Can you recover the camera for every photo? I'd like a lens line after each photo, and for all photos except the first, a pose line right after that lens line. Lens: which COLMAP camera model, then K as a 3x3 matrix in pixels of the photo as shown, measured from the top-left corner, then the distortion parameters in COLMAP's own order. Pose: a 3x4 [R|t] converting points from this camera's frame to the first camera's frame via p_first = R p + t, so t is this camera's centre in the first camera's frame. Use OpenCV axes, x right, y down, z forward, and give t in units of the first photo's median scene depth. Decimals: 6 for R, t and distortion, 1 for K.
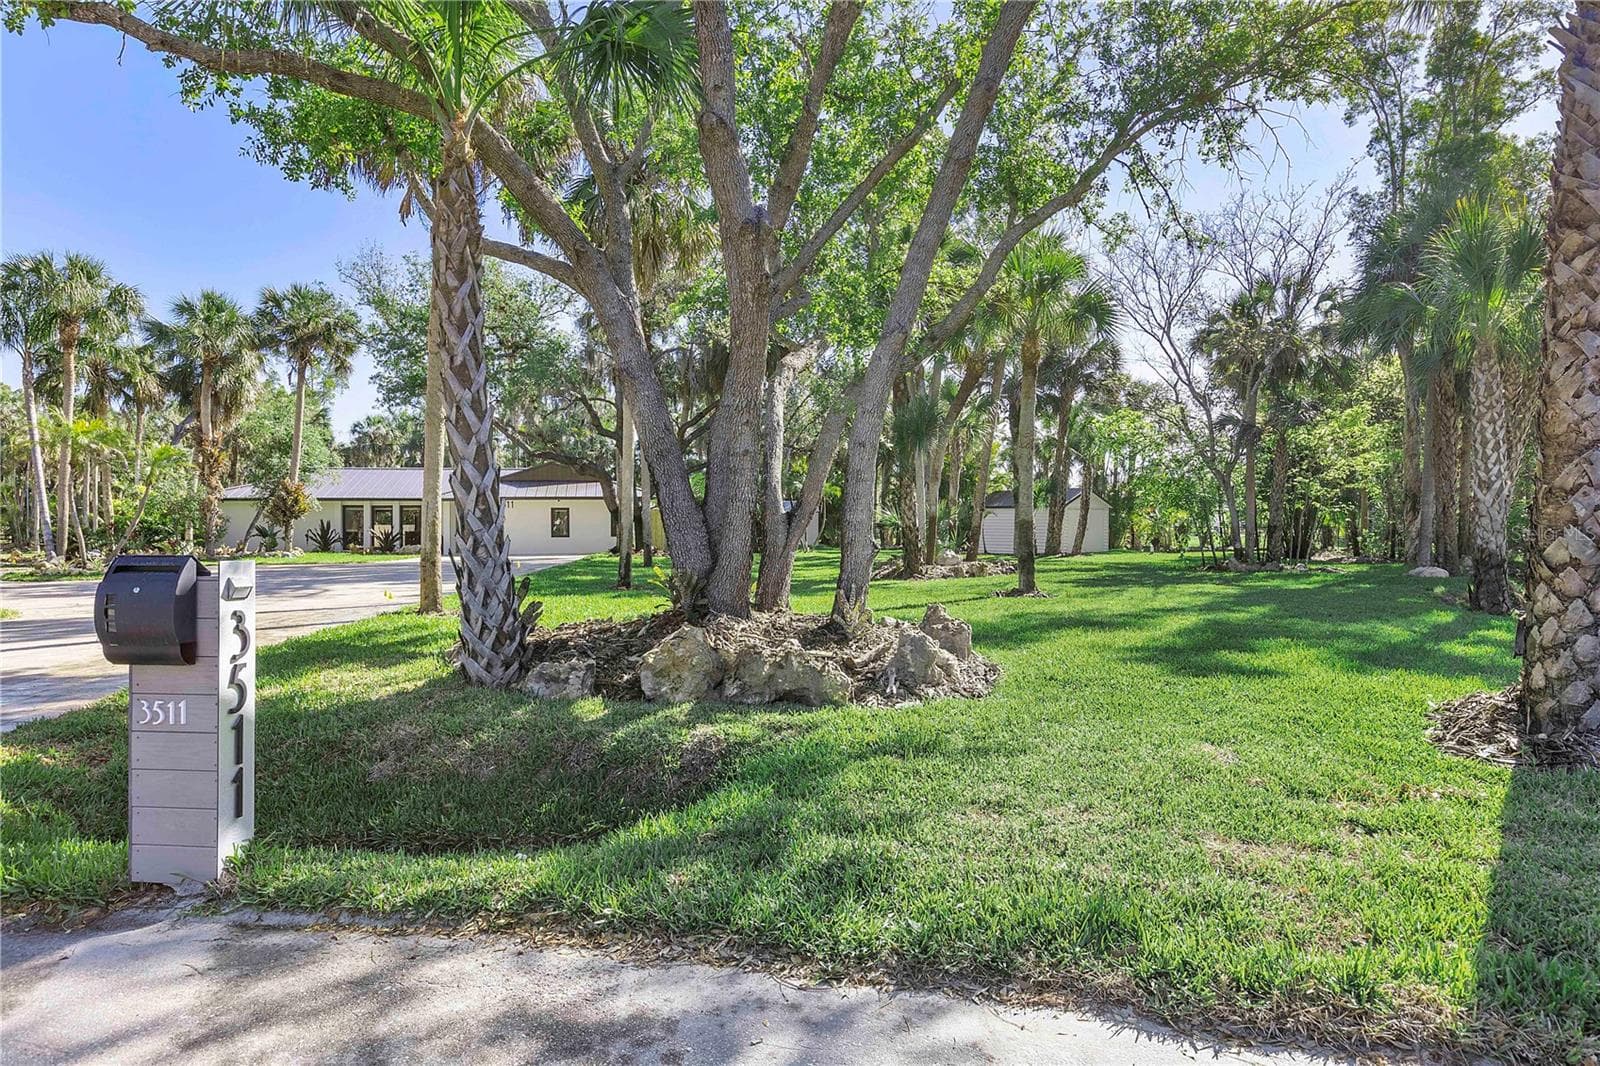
lens RADIAL K [[1005.4, 0, 807.0], [0, 1005.4, 530.8], [0, 0, 1]] dist [0.005688, 0.000110]
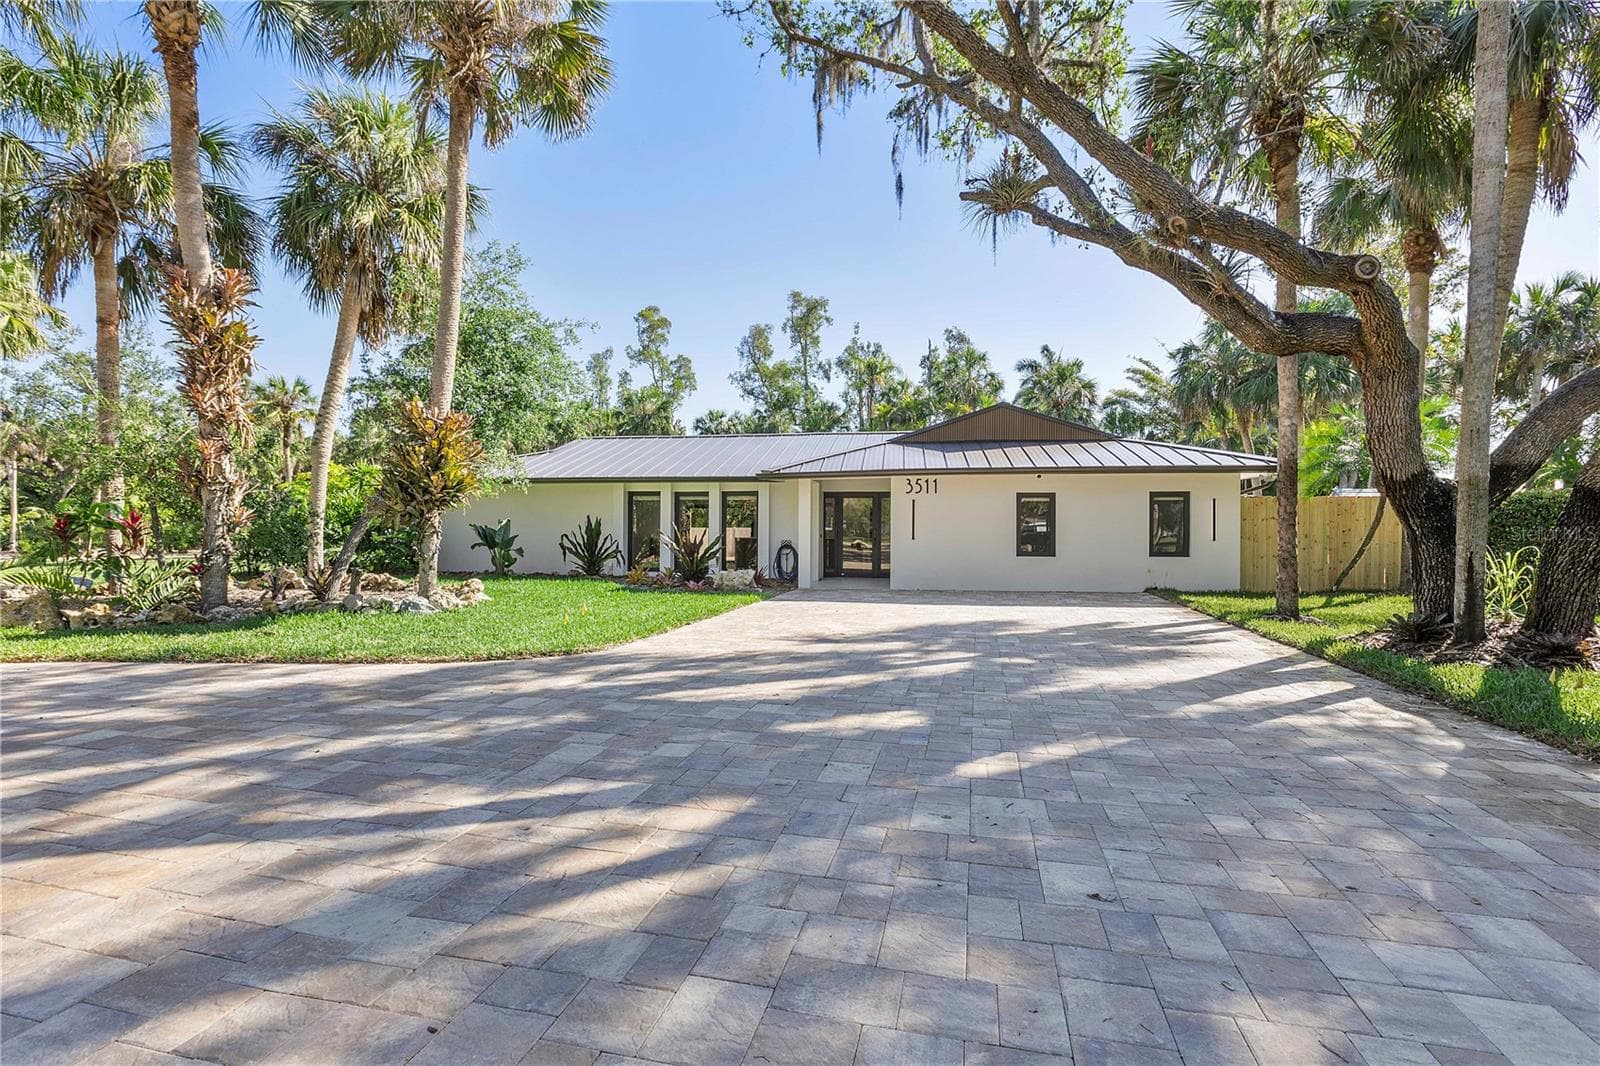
lens RADIAL K [[778.6, 0, 788.3], [0, 778.6, 532.3], [0, 0, 1]] dist [-0.011288, 0.002603]
pose [[0.943816, 0.010688, -0.330299, -0.243719], [-0.011456, 0.999934, -0.000377, -0.003764], [0.330273, 0.004140, 0.943876, 0.648693]]
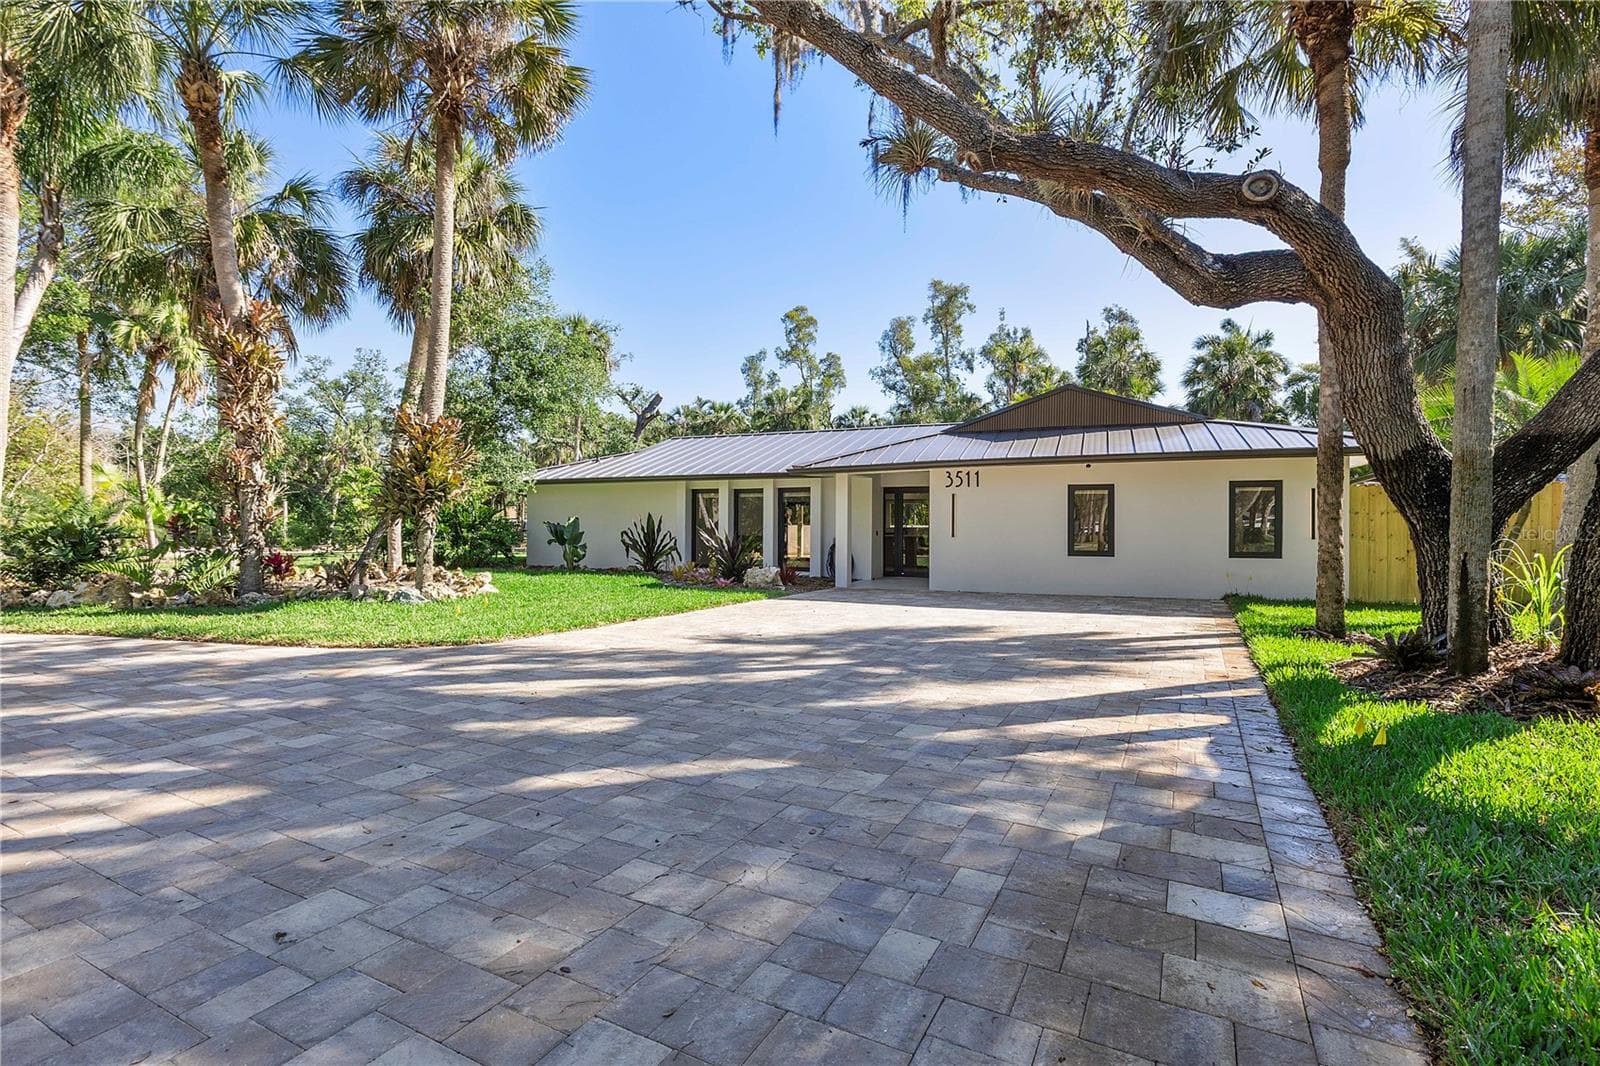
lens RADIAL K [[778.6, 0, 769.2], [0, 778.6, 532.4], [0, 0, 1]] dist [-0.011288, 0.002603]
pose [[0.827670, 0.012292, -0.561081, -0.182785], [-0.011228, 0.999923, 0.005343, -0.004006], [0.561103, 0.001878, 0.827744, 0.688928]]
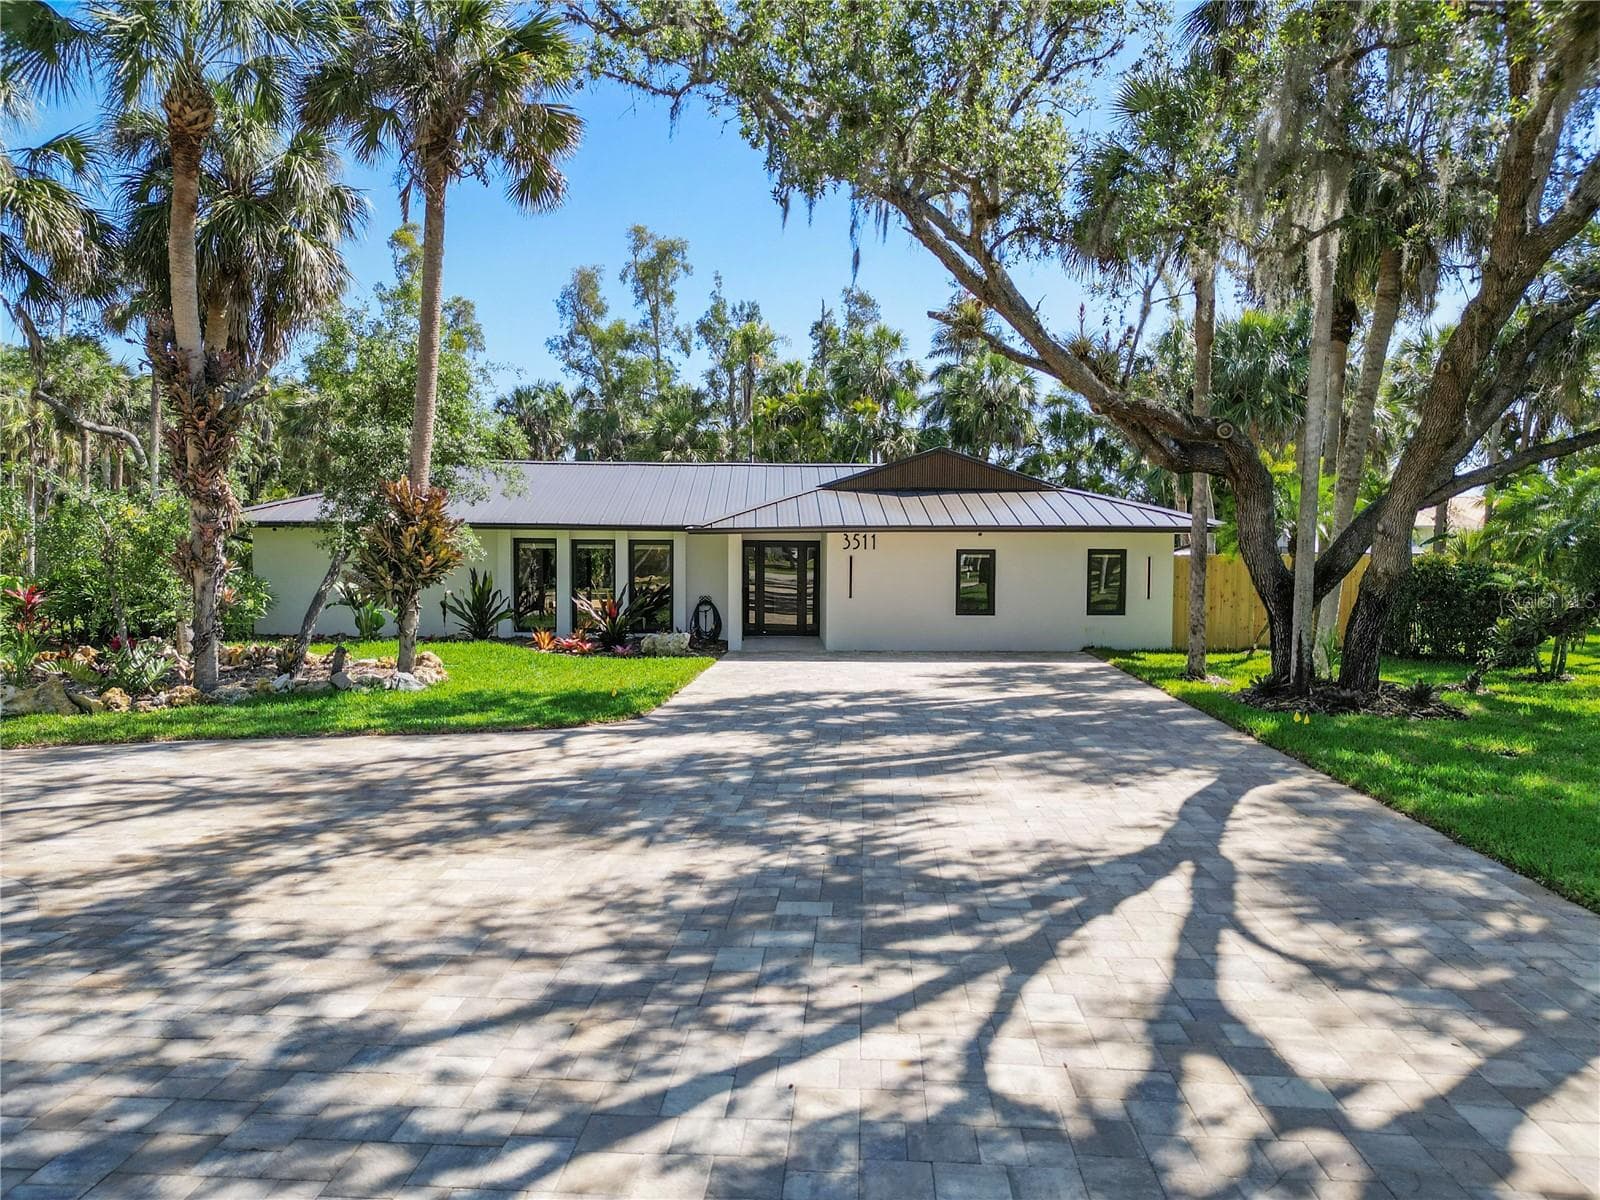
lens RADIAL K [[1179.8, 0, 800.4], [0, 1179.8, 602.1], [0, 0, 1]] dist [0.079351, 0.001119]
pose [[0.988212, 0.019160, -0.151890, -0.251857], [-0.012390, 0.998893, 0.045390, -0.023571], [0.152592, -0.042973, 0.987355, 0.486055]]
